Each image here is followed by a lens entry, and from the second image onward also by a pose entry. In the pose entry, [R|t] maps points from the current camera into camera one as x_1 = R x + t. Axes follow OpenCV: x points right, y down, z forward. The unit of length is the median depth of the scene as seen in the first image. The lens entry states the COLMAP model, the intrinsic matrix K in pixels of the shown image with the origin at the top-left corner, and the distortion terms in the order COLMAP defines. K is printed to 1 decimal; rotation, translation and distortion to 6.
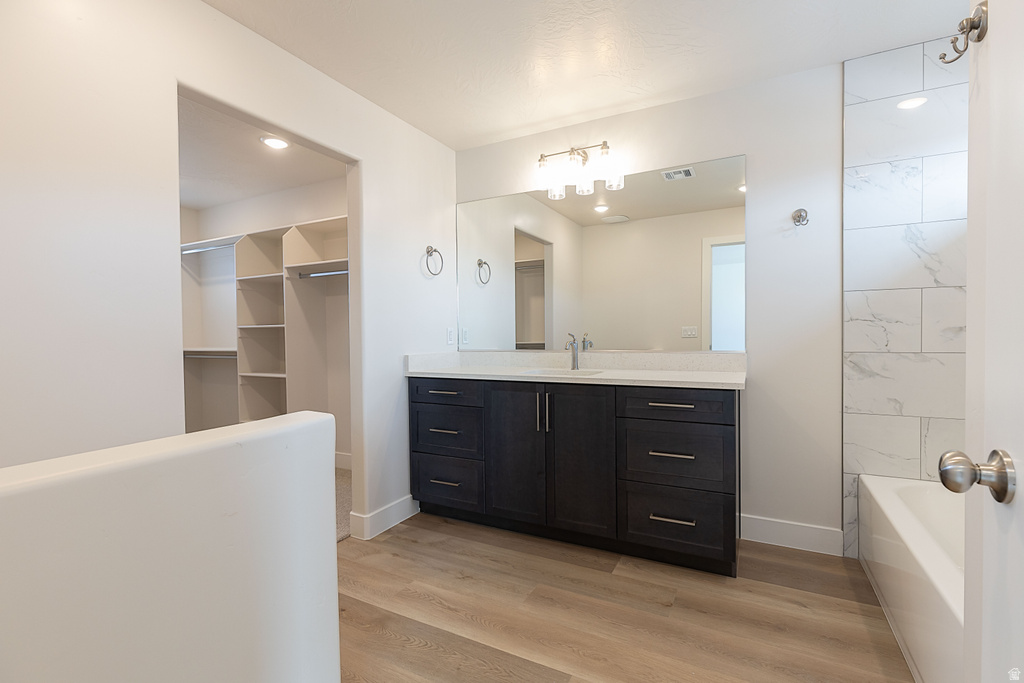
lens RADIAL K [[460.5, 0, 512.0], [0, 460.5, 341.5], [0, 0, 1]] dist [0.000063, 0.000090]
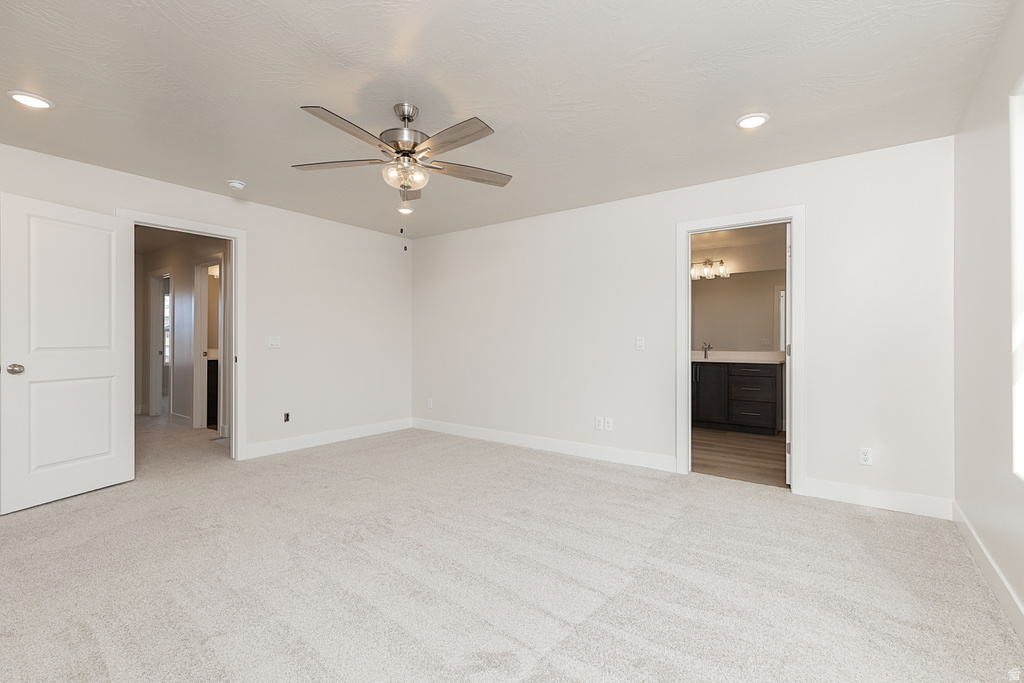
lens RADIAL K [[460.5, 0, 512.0], [0, 460.5, 341.5], [0, 0, 1]] dist [0.000063, 0.000090]
pose [[0.988205, 0.010028, -0.152808, -0.457330], [-0.012451, 0.999811, -0.014910, 0.023516], [0.152629, 0.016637, 0.988143, -1.374464]]
